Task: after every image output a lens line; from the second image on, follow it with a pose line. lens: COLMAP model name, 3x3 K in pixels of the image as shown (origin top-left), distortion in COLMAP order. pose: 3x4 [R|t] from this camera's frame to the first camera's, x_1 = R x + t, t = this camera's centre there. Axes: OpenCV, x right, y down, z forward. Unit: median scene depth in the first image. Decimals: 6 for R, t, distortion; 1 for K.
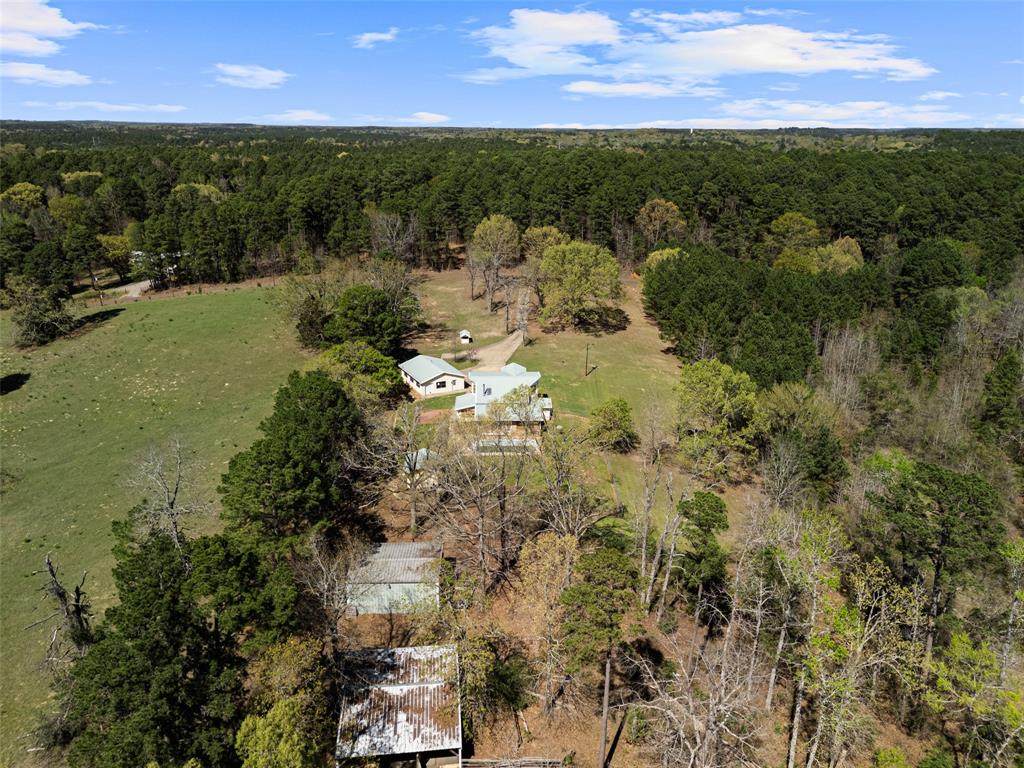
lens RADIAL K [[743.6, 0, 512.0], [0, 743.6, 384.0], [0, 0, 1]] dist [0.048455, -0.043261]
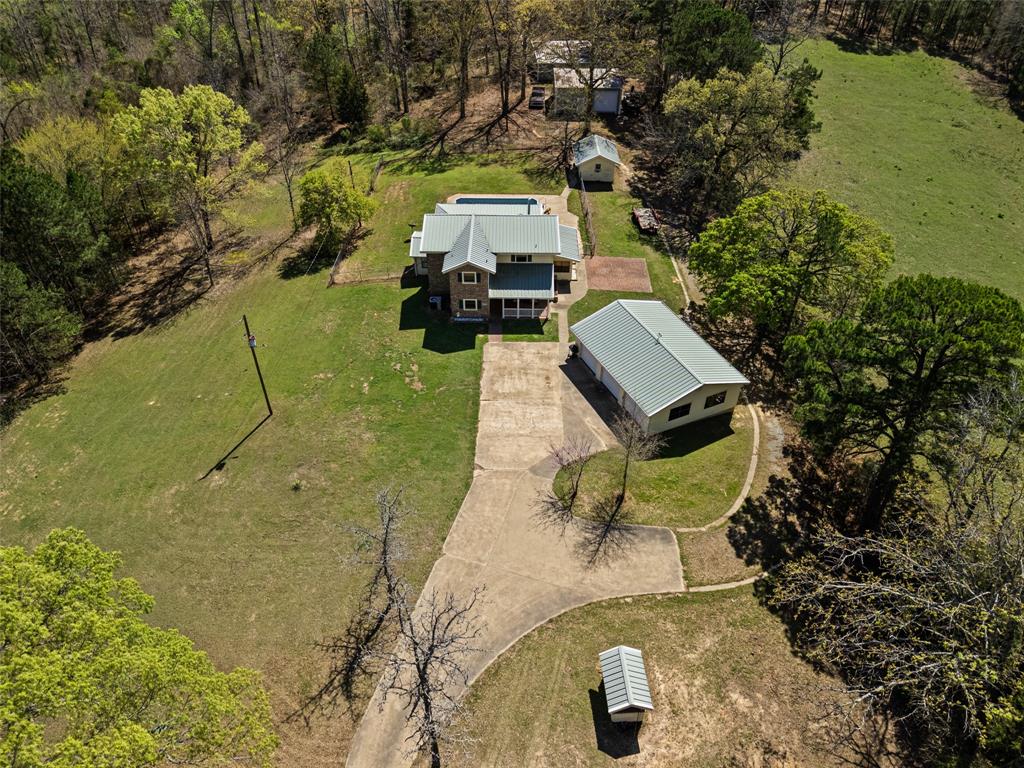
lens RADIAL K [[743.6, 0, 512.0], [0, 743.6, 384.0], [0, 0, 1]] dist [0.048455, -0.043261]
pose [[-0.999209, -0.036943, 0.014685, -0.026362], [-0.005953, 0.504278, 0.863521, -0.304032], [-0.039306, 0.862751, -0.504099, 1.001949]]
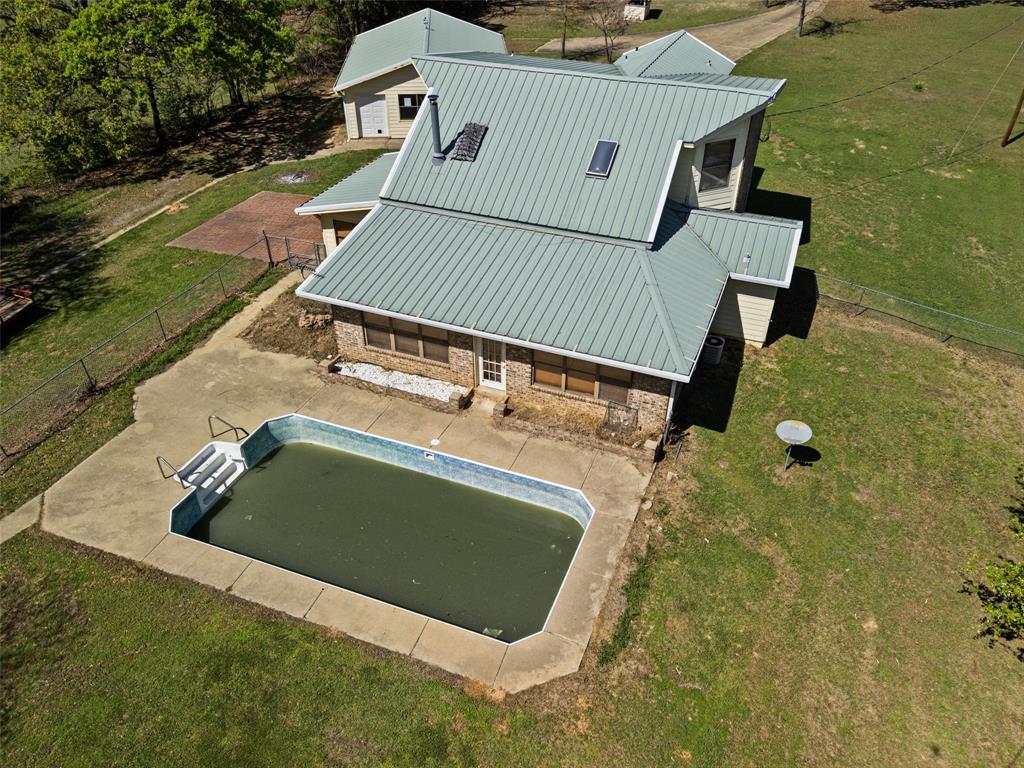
lens RADIAL K [[743.6, 0, 512.0], [0, 743.6, 384.0], [0, 0, 1]] dist [0.048455, -0.043261]
pose [[0.918187, 0.226601, -0.324937, 0.040158], [-0.118928, 0.940085, 0.319524, 0.003614], [0.377873, -0.254739, 0.890123, 0.582443]]
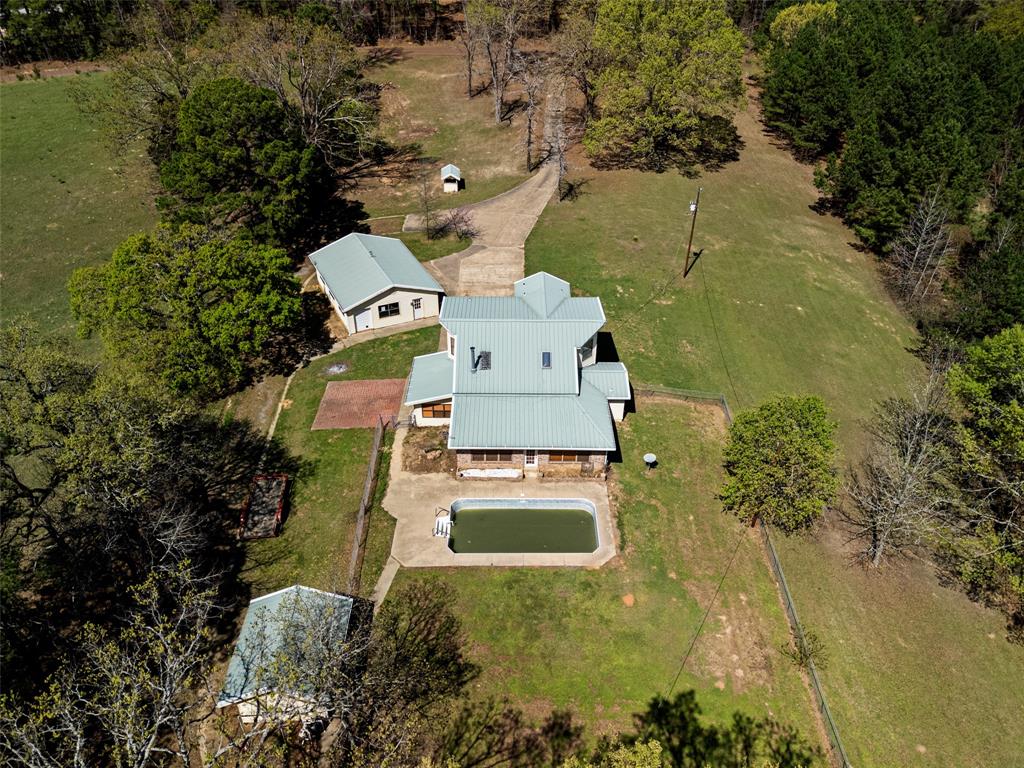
lens RADIAL K [[743.6, 0, 512.0], [0, 743.6, 384.0], [0, 0, 1]] dist [0.048455, -0.043261]
pose [[0.999684, 0.015322, -0.019949, -0.004958], [-0.009172, 0.960514, 0.278081, -0.068645], [0.023422, -0.277810, 0.960350, 0.418646]]
